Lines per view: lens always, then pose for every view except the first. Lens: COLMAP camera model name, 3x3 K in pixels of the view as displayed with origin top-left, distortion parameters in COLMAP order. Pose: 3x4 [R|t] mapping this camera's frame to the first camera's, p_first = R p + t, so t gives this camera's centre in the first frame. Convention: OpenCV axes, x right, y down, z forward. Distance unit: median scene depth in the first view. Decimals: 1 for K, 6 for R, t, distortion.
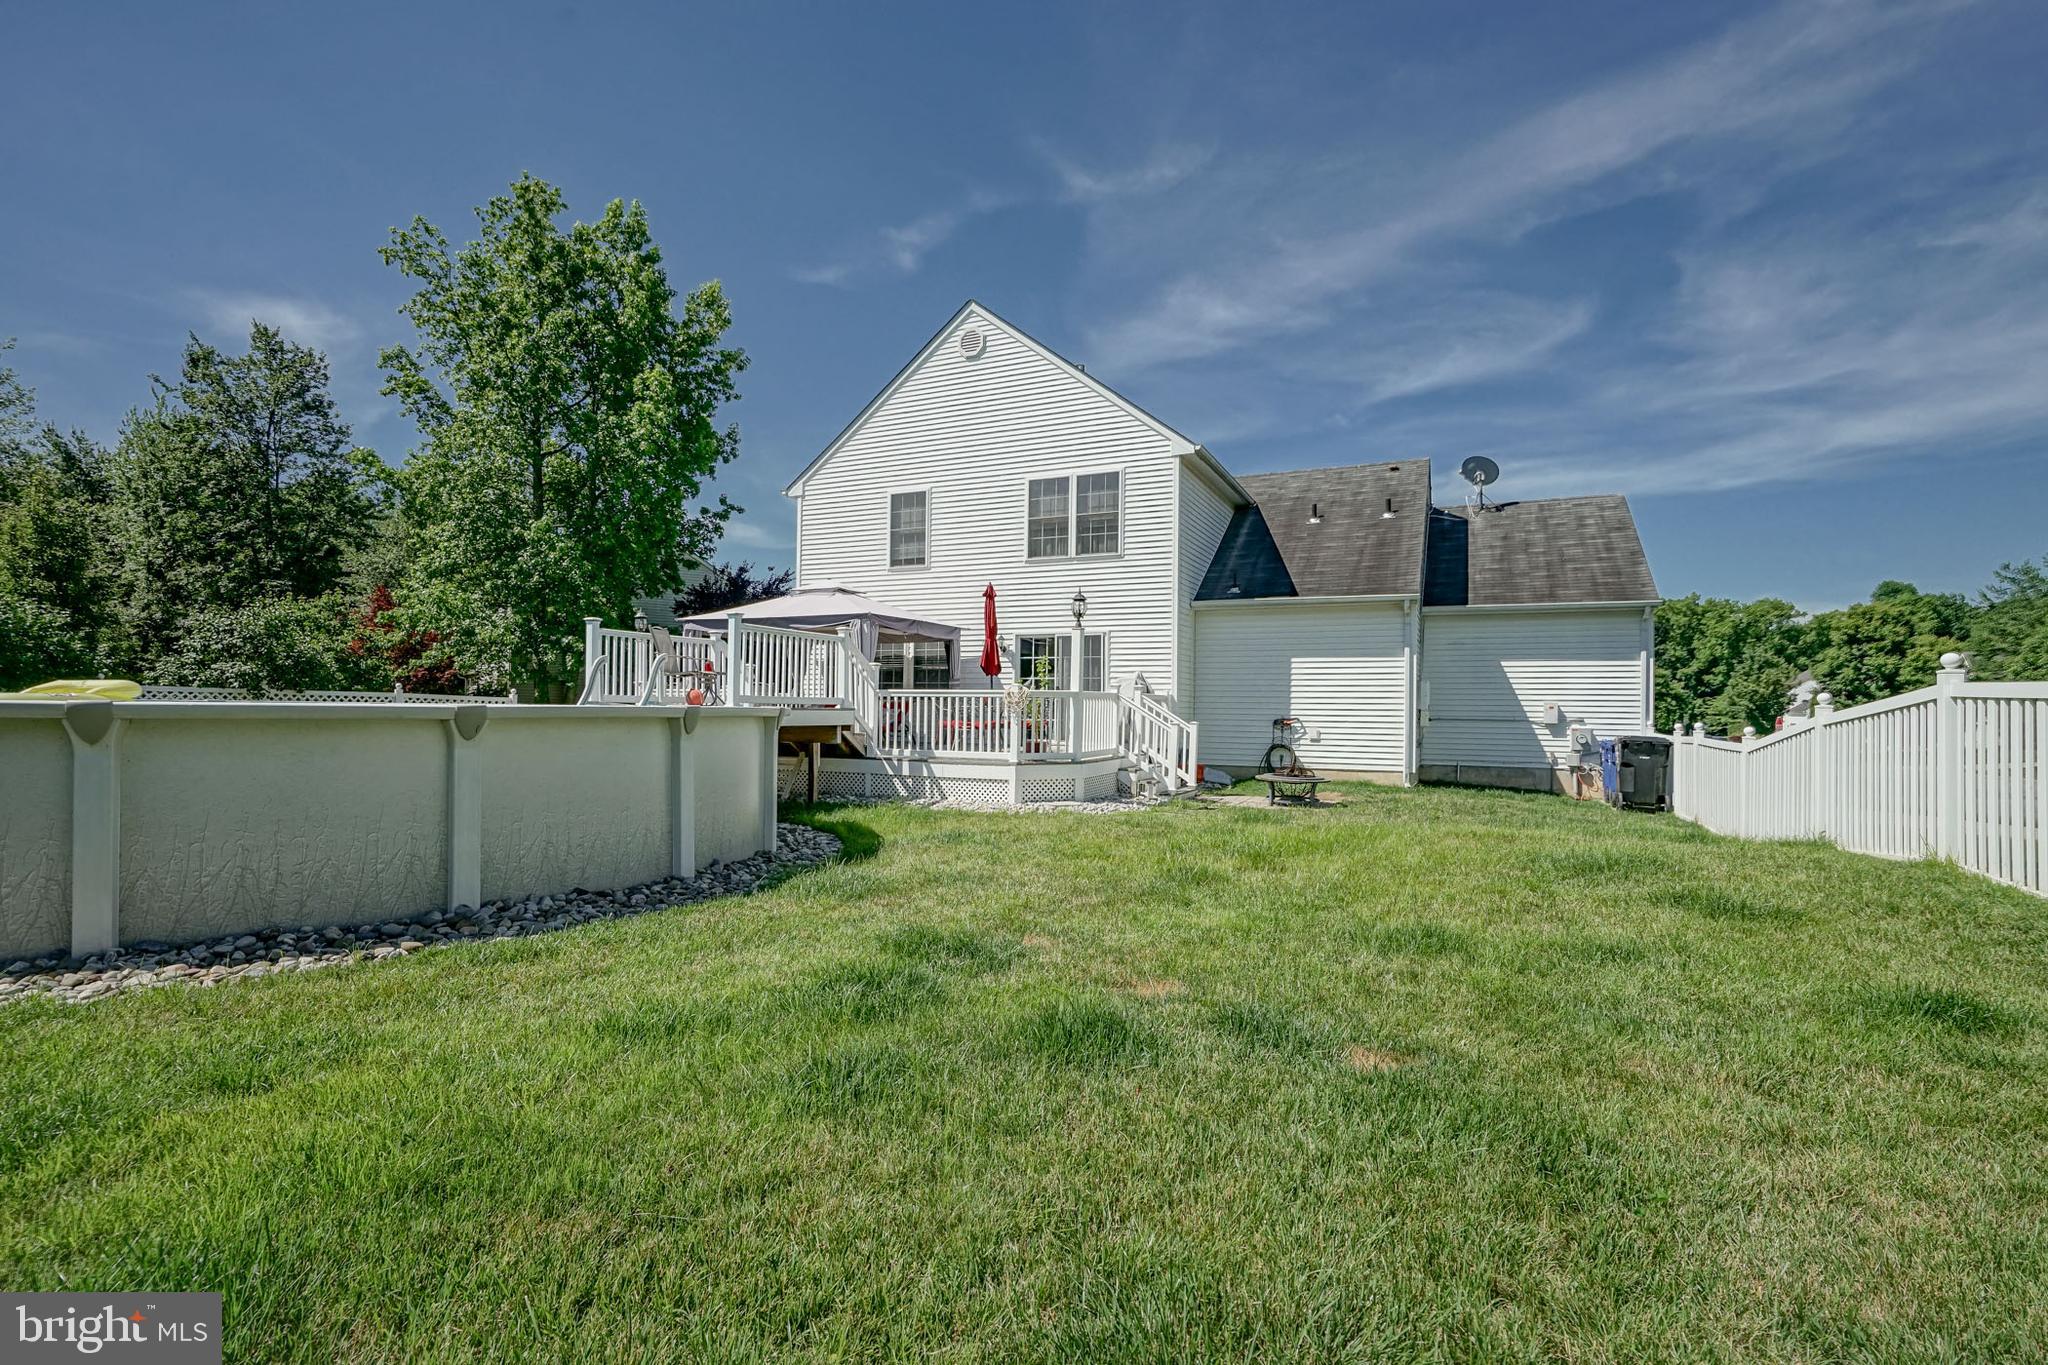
lens RADIAL K [[955.7, 0, 1019.7], [0, 955.7, 680.1], [0, 0, 1]] dist [-0.008848, 0.004426]
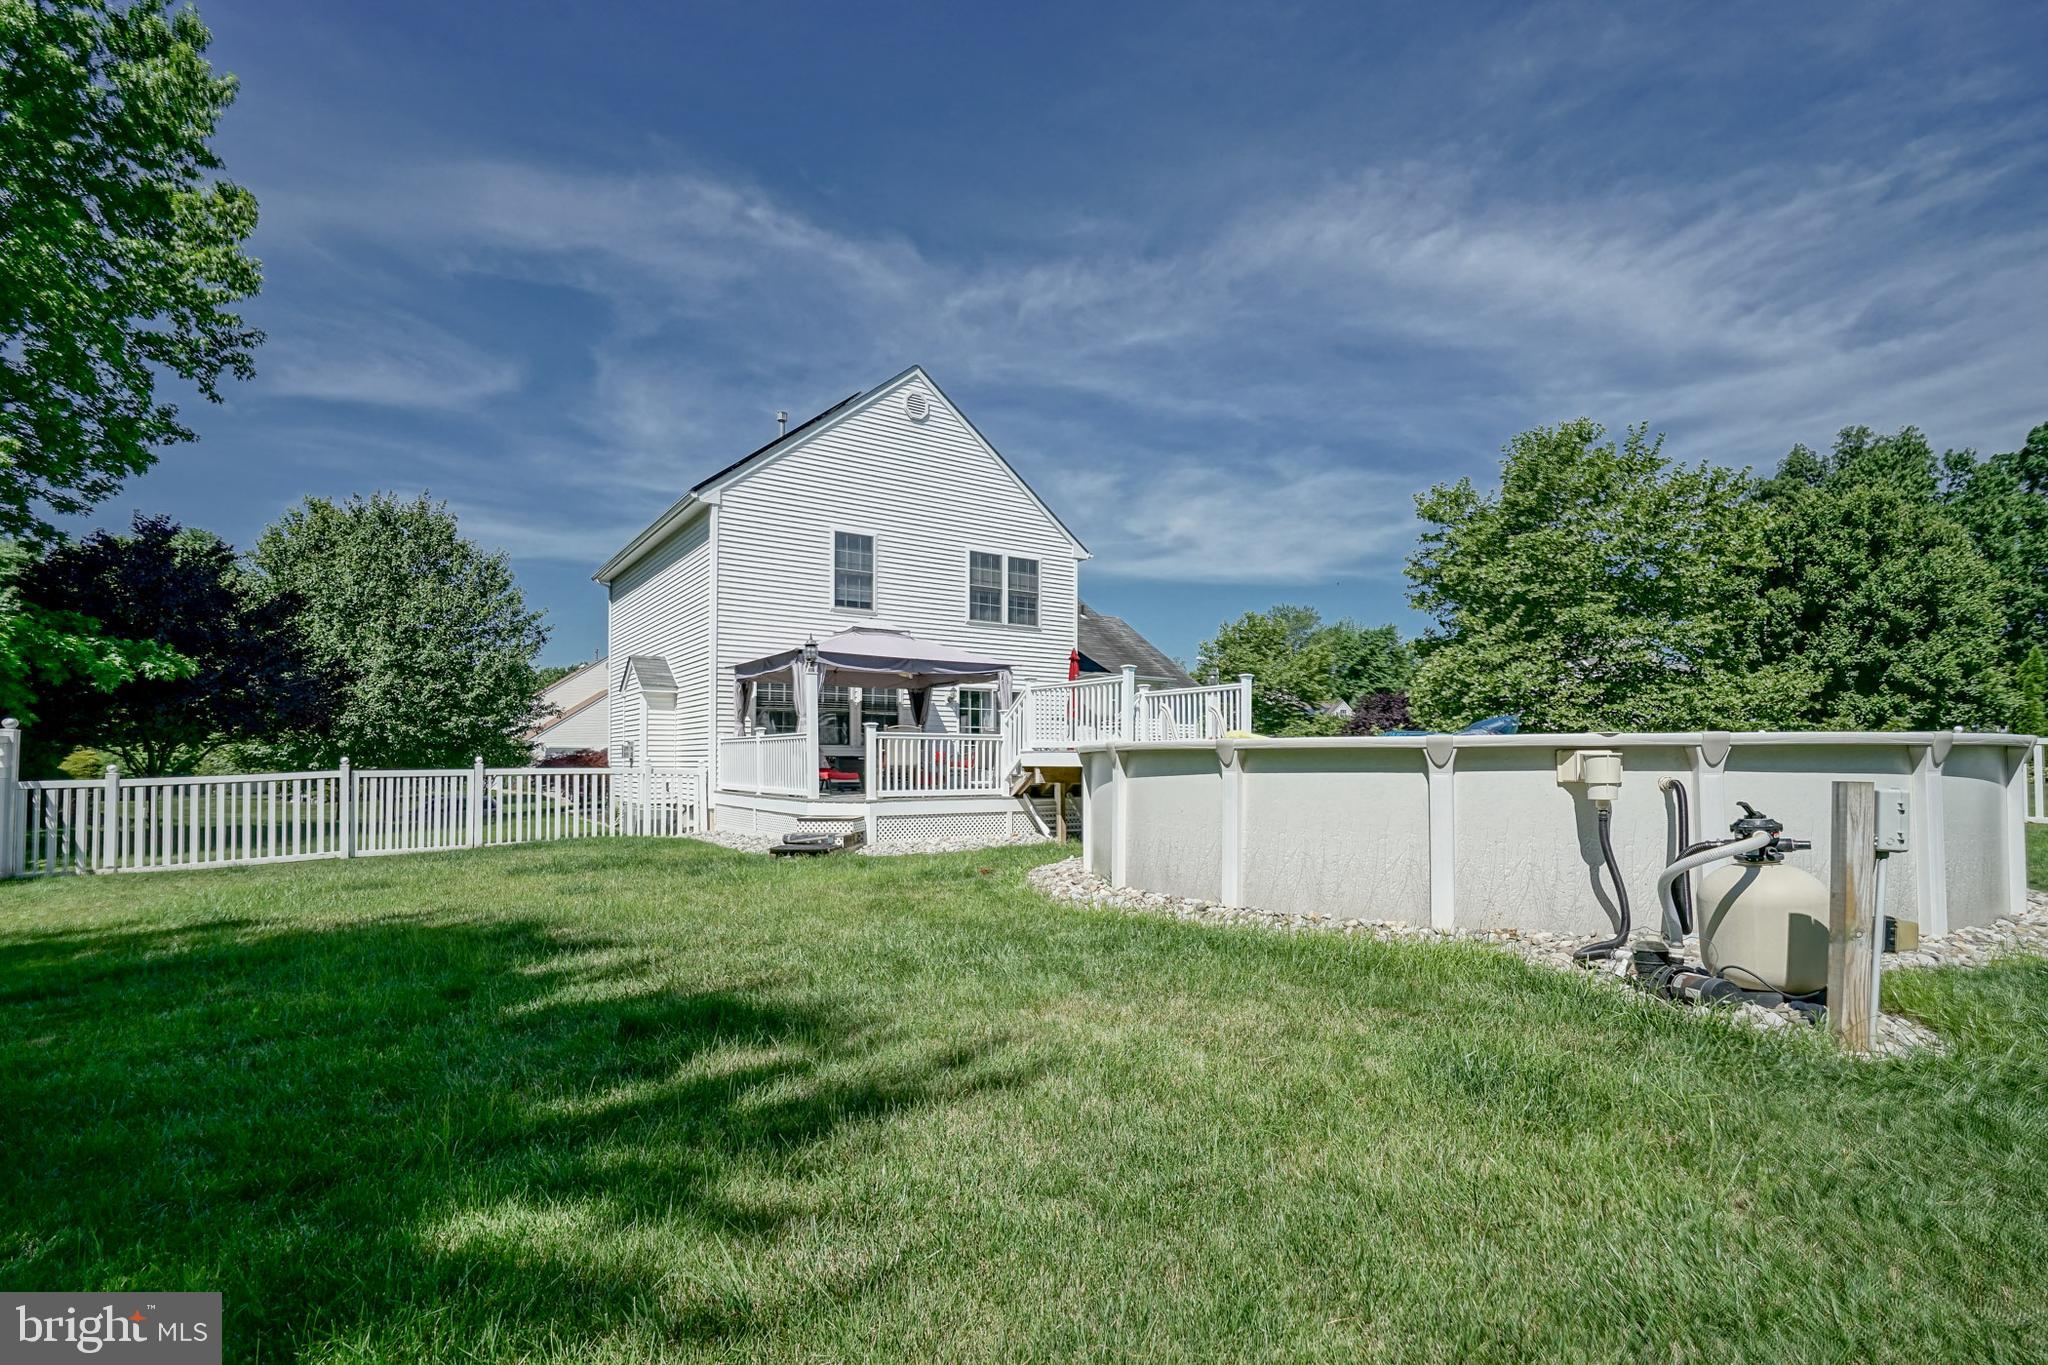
lens RADIAL K [[935.7, 0, 1024.3], [0, 935.7, 733.4], [0, 0, 1]] dist [-0.000845, 0.000160]
pose [[0.488661, 0.008833, 0.872429, -0.871347], [-0.015297, 0.999882, -0.001556, 0.007380], [-0.872340, -0.012585, 0.488738, 0.378562]]
